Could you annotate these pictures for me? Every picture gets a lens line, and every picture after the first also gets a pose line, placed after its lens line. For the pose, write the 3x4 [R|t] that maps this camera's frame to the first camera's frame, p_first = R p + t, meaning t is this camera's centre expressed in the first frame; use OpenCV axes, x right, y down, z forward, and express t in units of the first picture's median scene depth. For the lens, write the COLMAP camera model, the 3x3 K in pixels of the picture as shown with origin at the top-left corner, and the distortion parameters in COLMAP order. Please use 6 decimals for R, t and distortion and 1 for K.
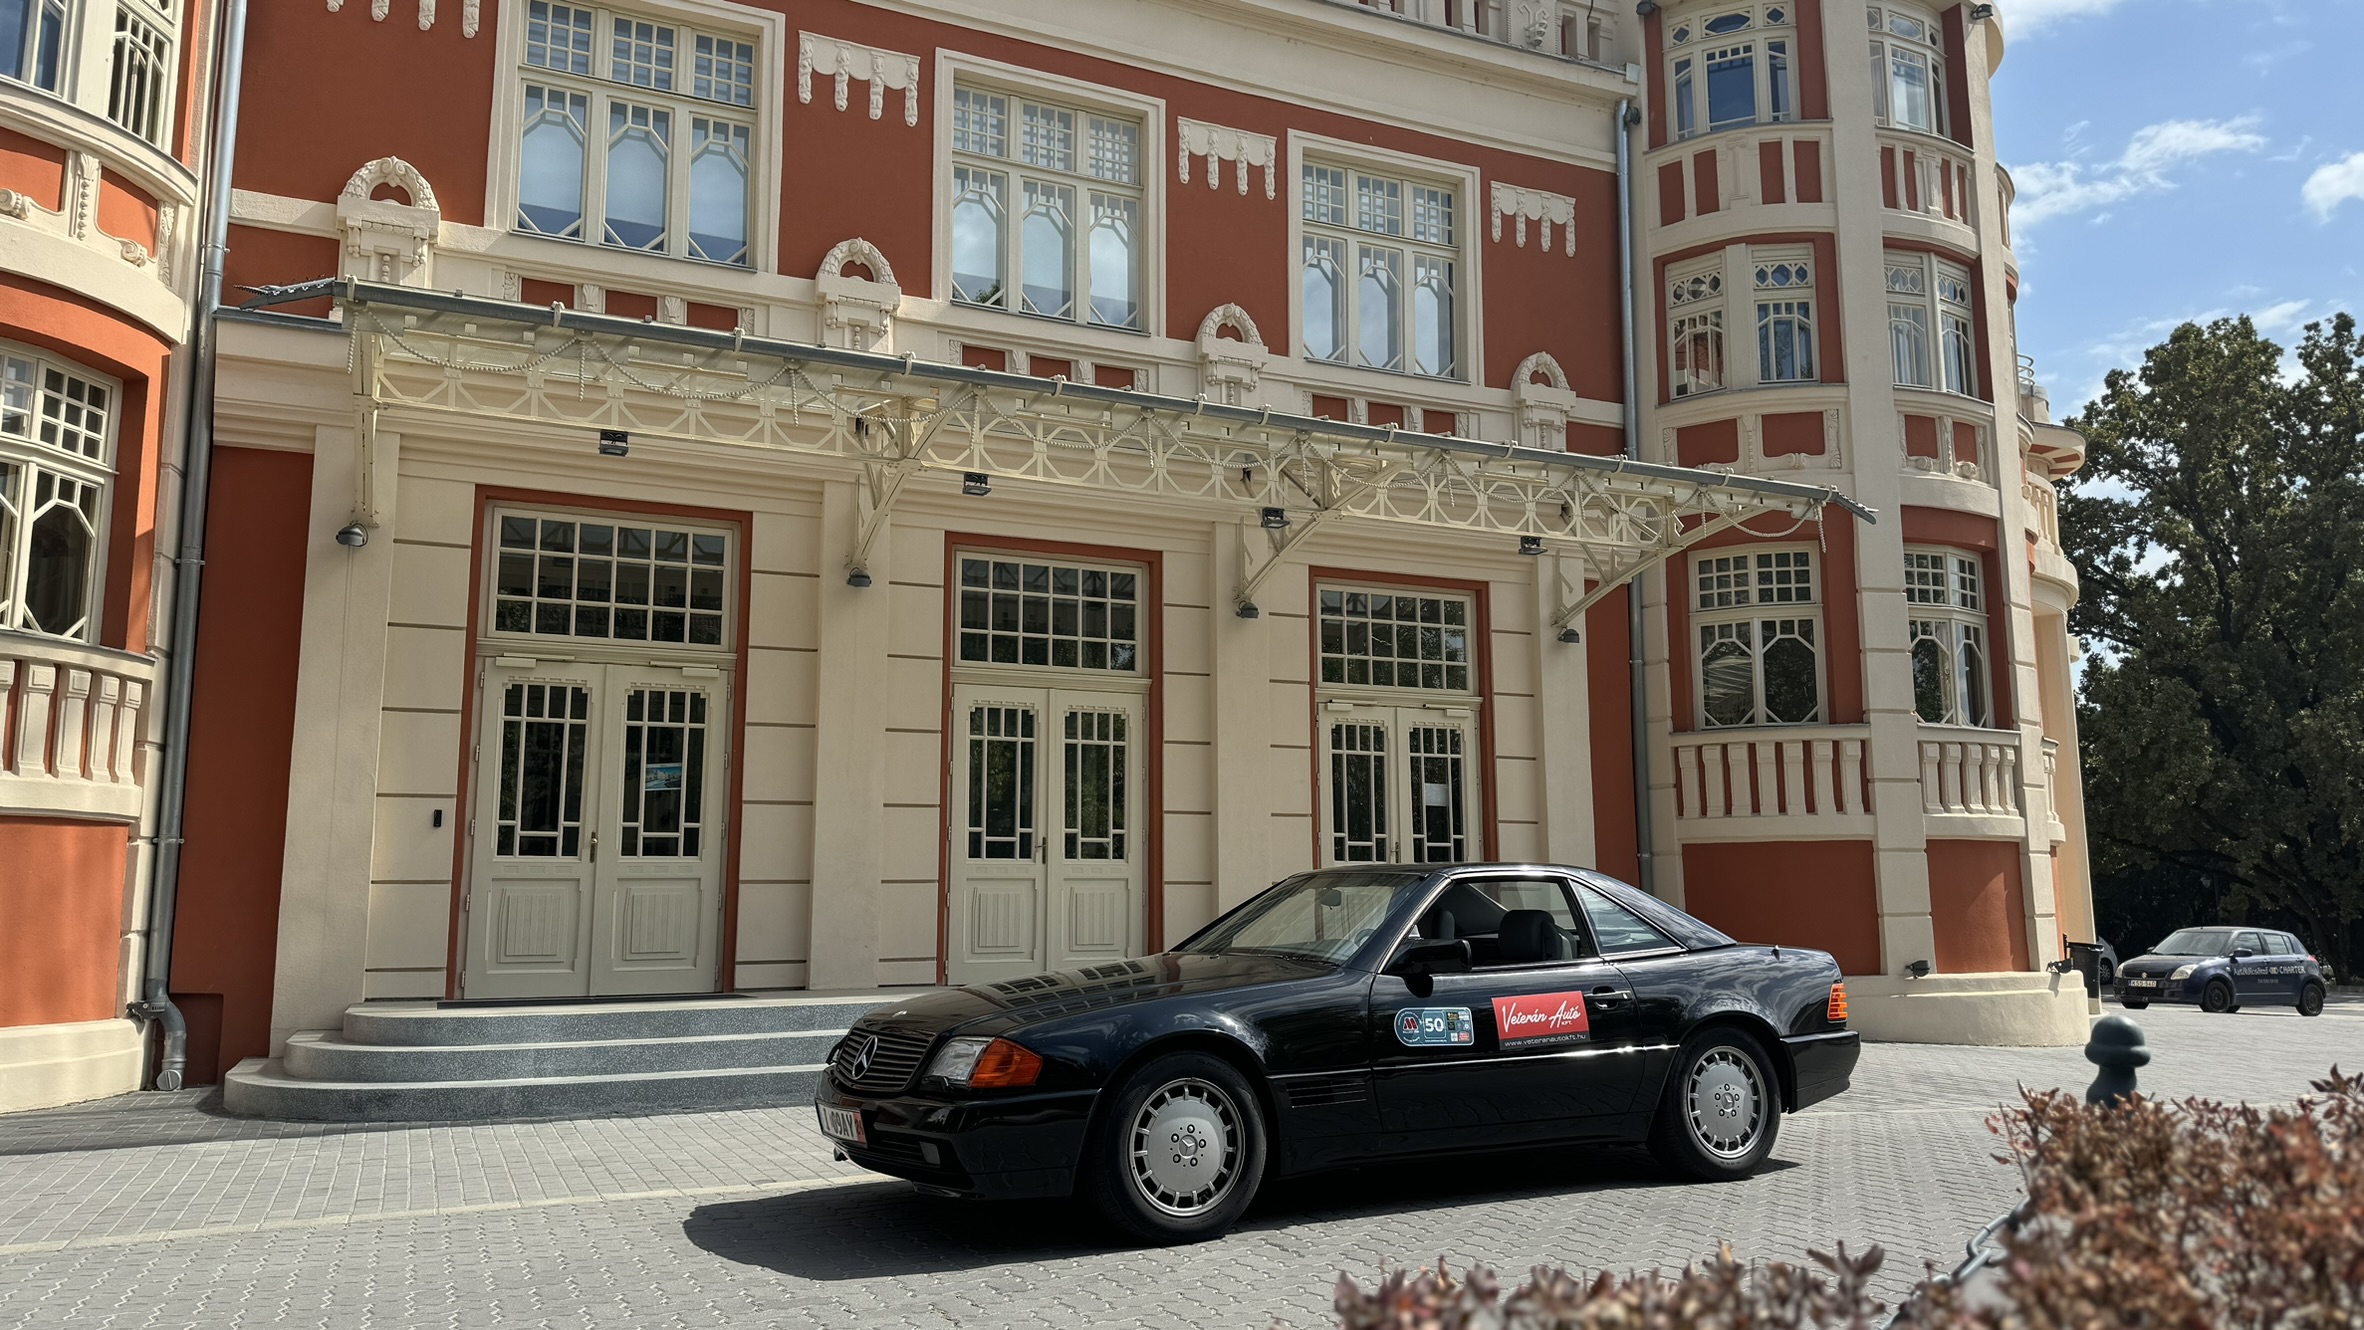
lens RADIAL K [[1774.6, 0, 1202.0], [0, 1774.6, 669.9], [0, 0, 1]] dist [0.095479, -0.114323]
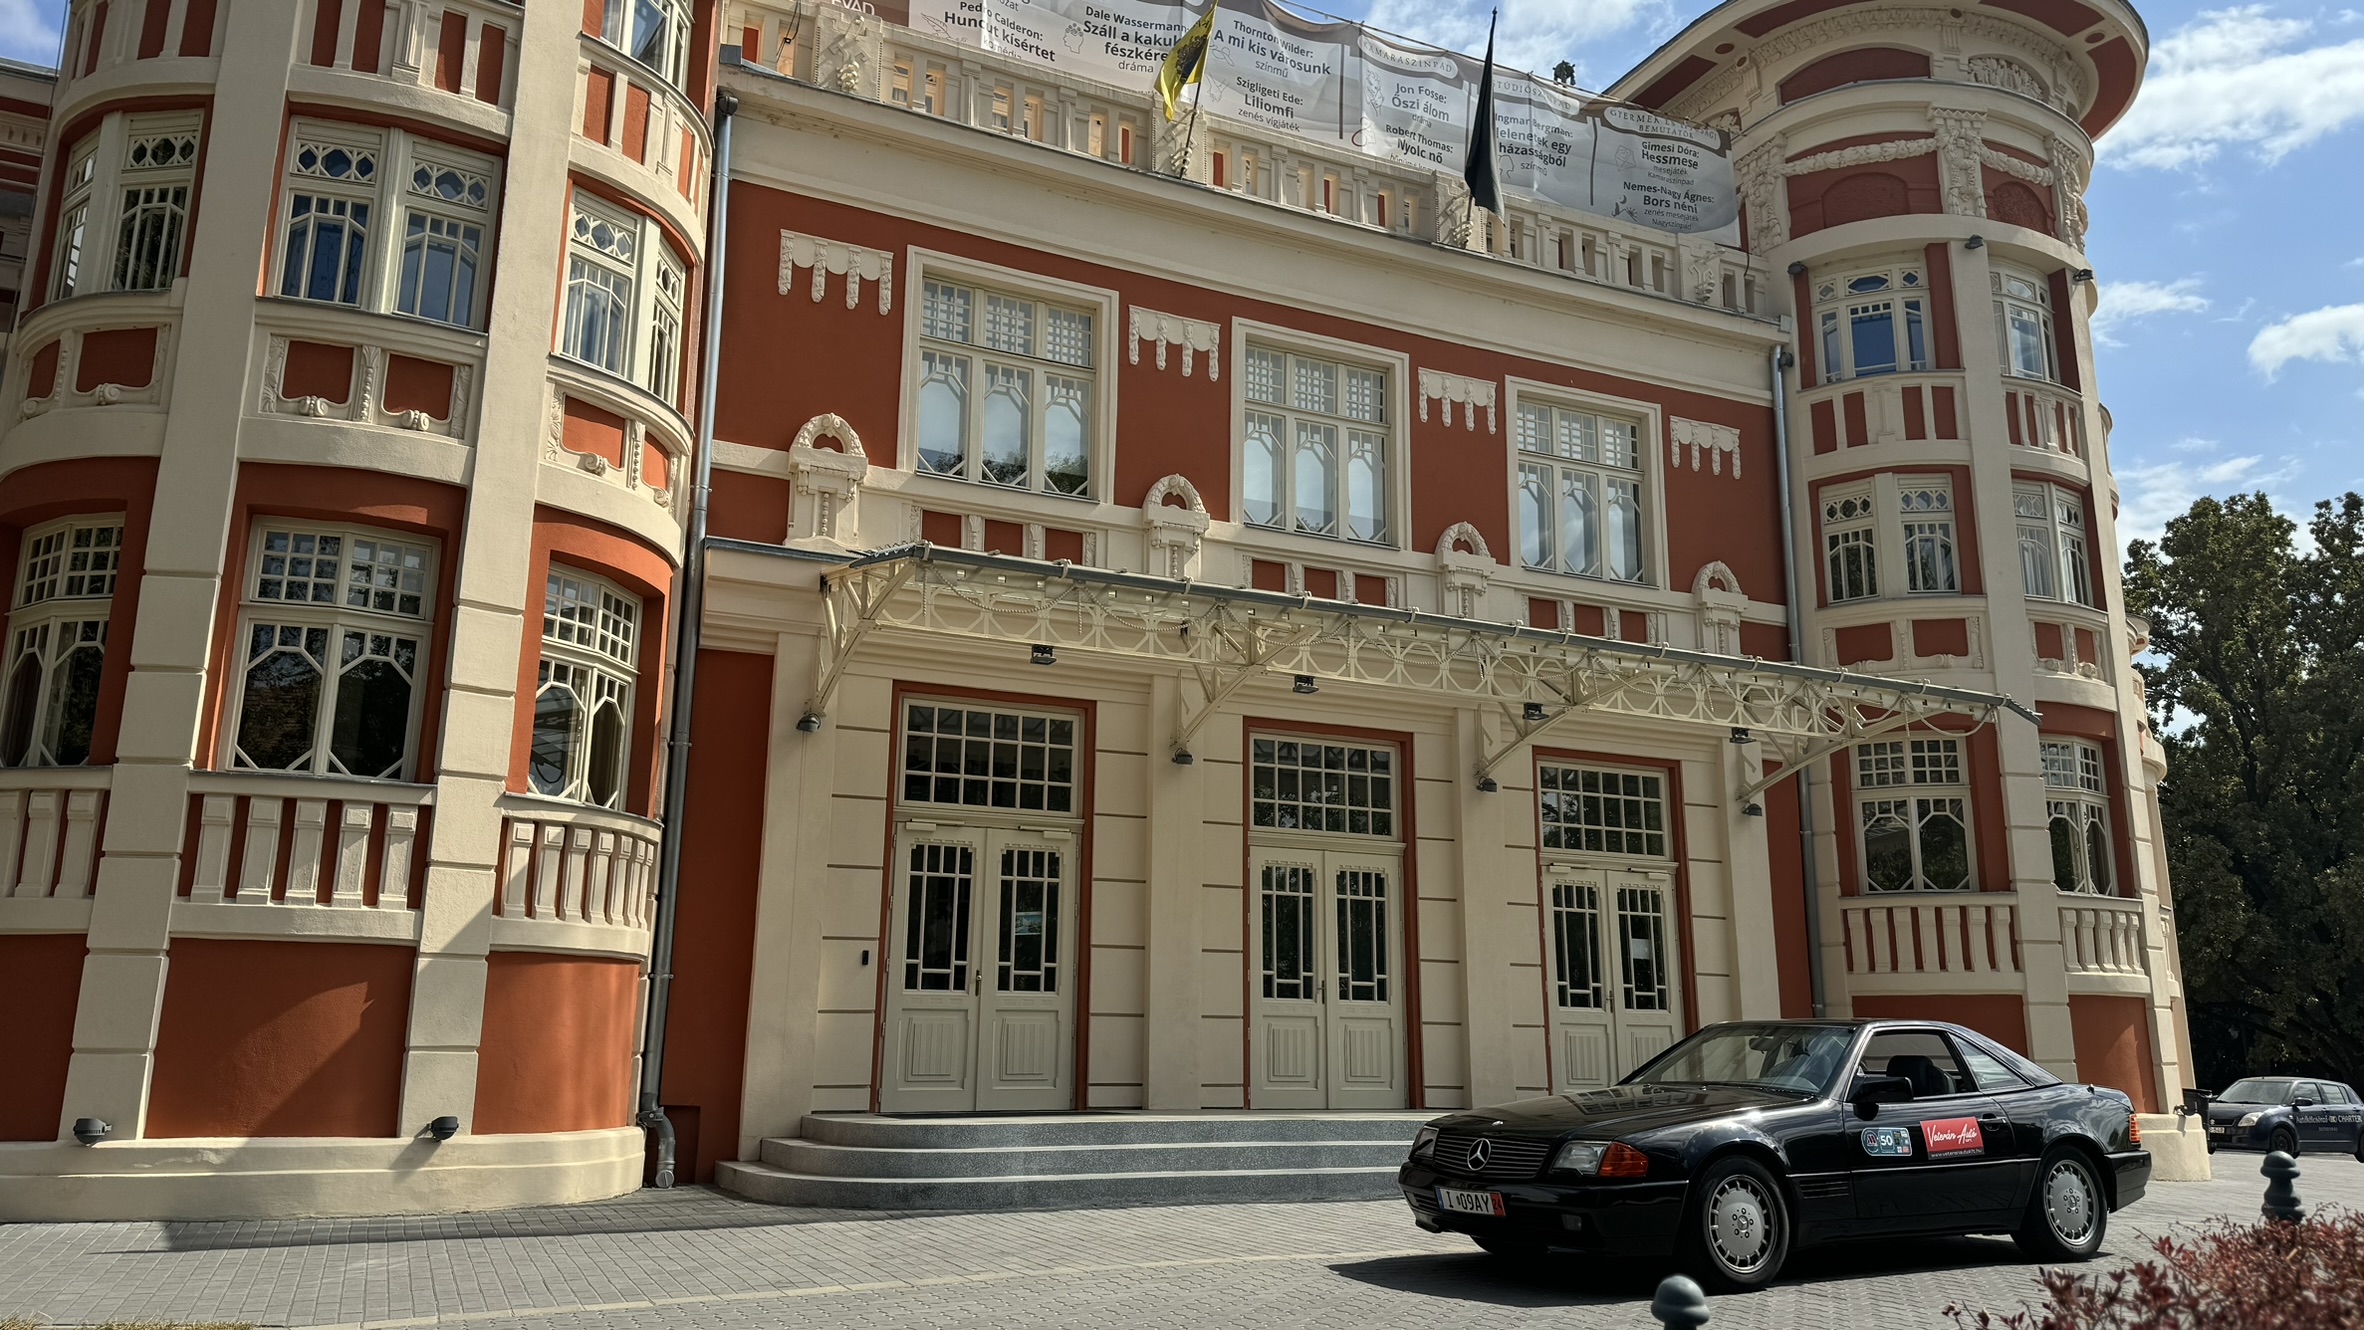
lens RADIAL K [[1774.6, 0, 1200.7], [0, 1774.6, 657.5], [0, 0, 1]] dist [0.095479, -0.114323]
pose [[0.999897, 0.014027, 0.003146, -0.173446], [-0.013727, 0.996626, -0.080919, -0.020937], [-0.004271, 0.080867, 0.996716, -0.174528]]
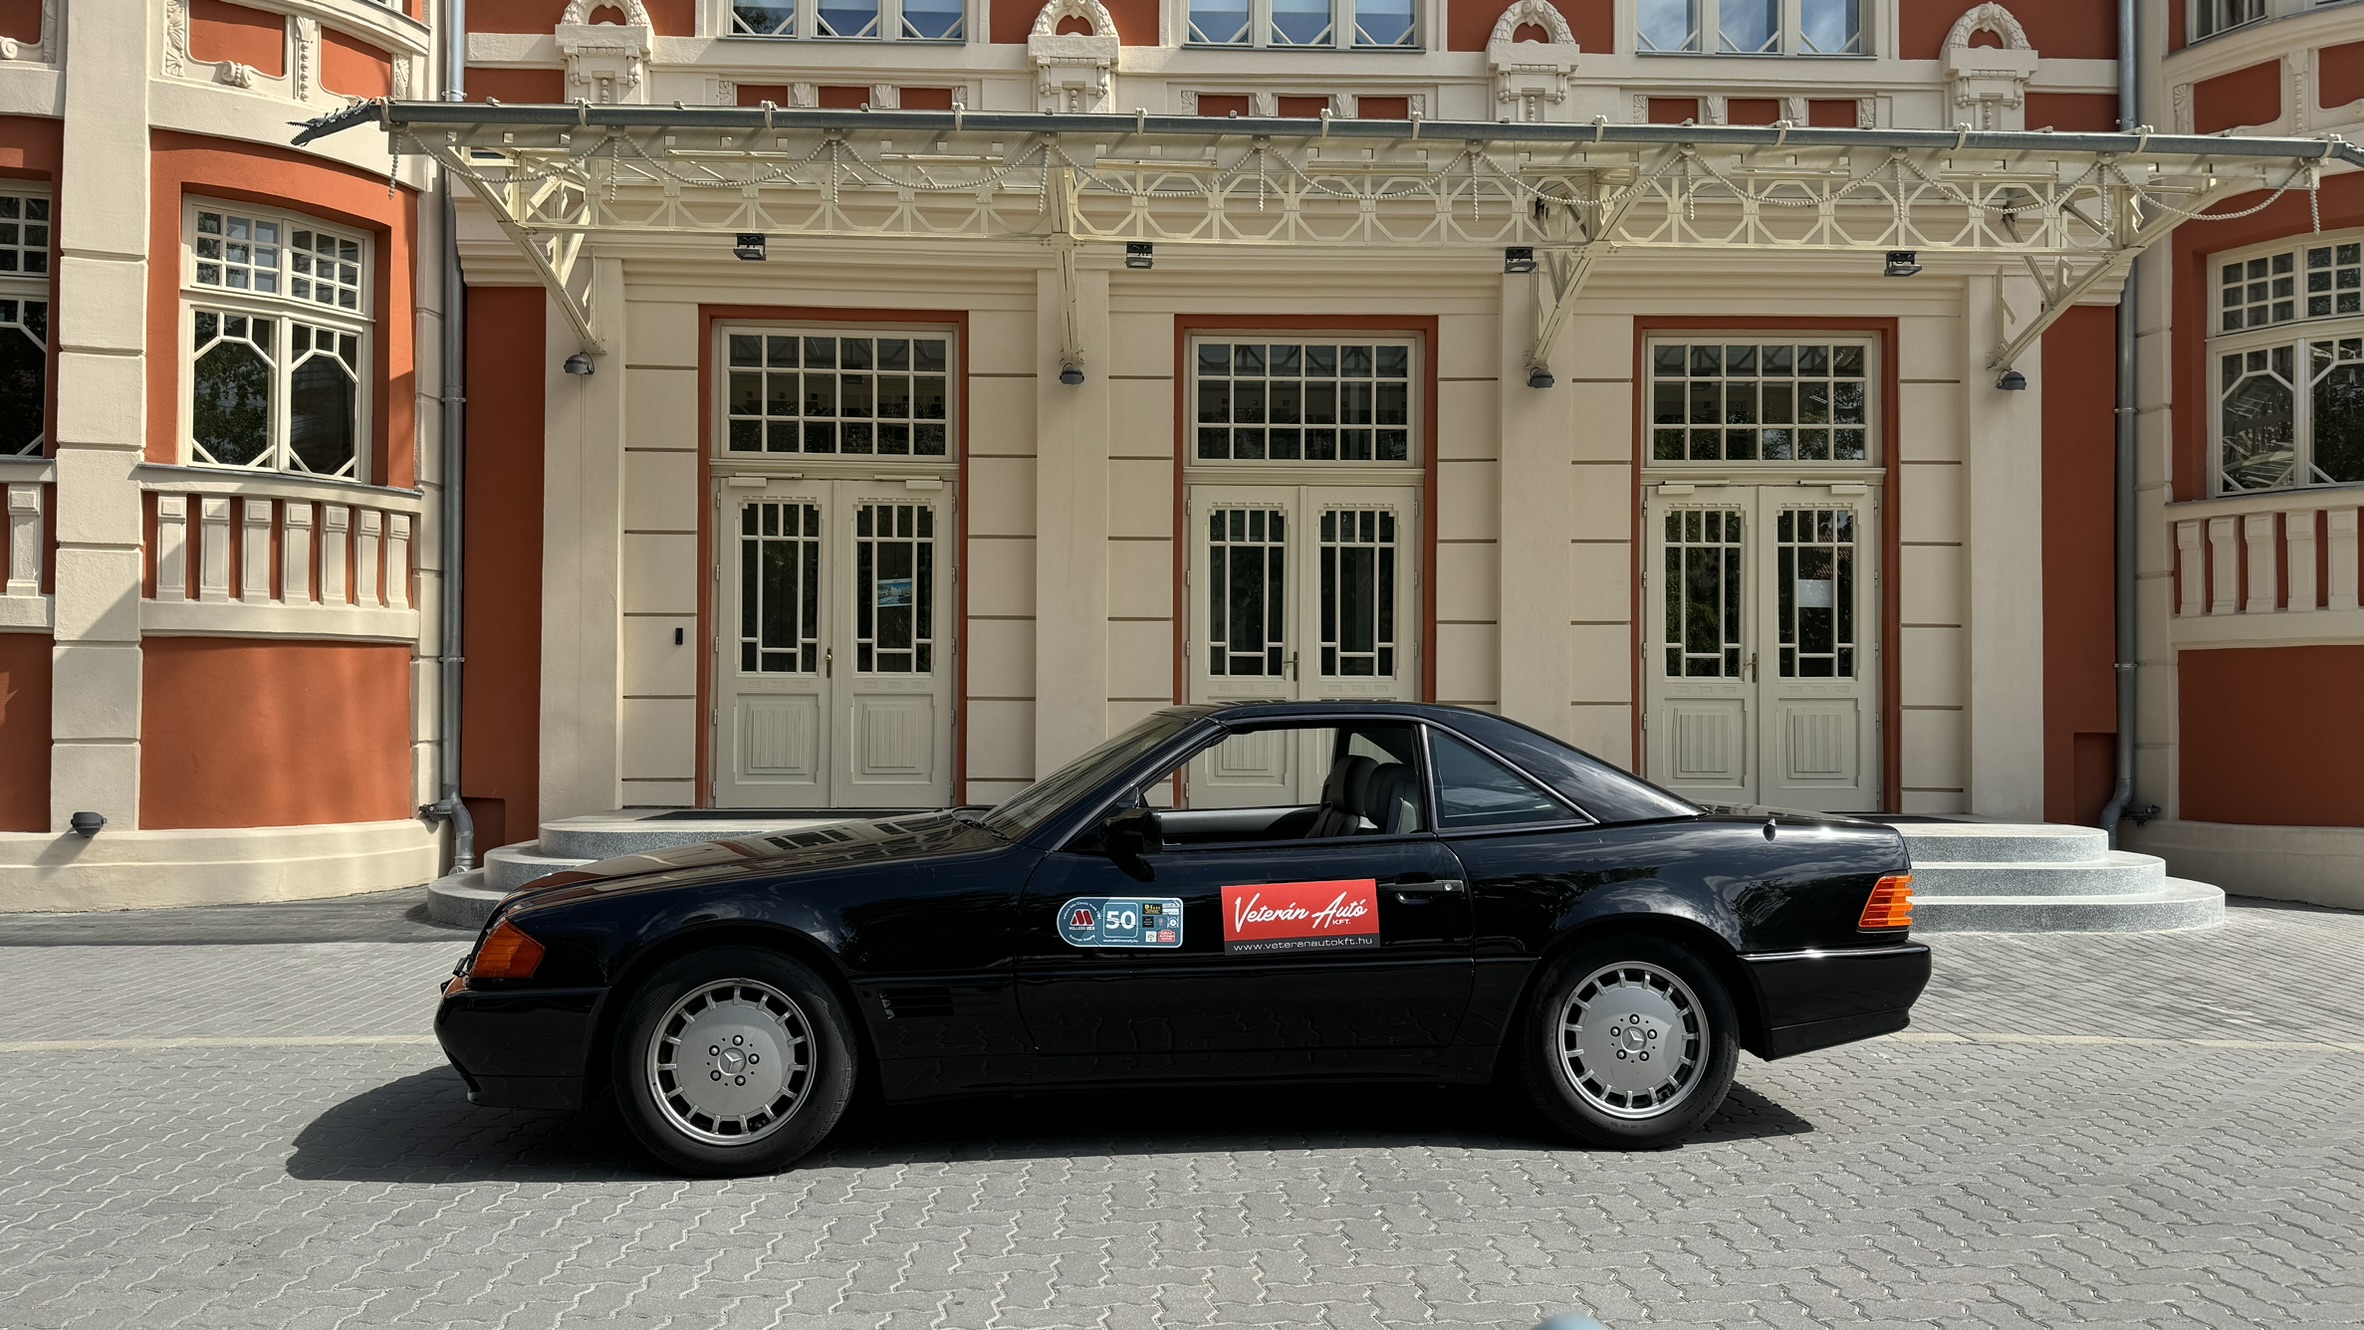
lens RADIAL K [[1774.6, 0, 1159.1], [0, 1774.6, 697.9], [0, 0, 1]] dist [0.095479, -0.114323]
pose [[0.910518, 0.006699, -0.413416, 0.219246], [0.047825, 0.991451, 0.121395, 0.004834], [0.410695, -0.130304, 0.902414, 0.153873]]
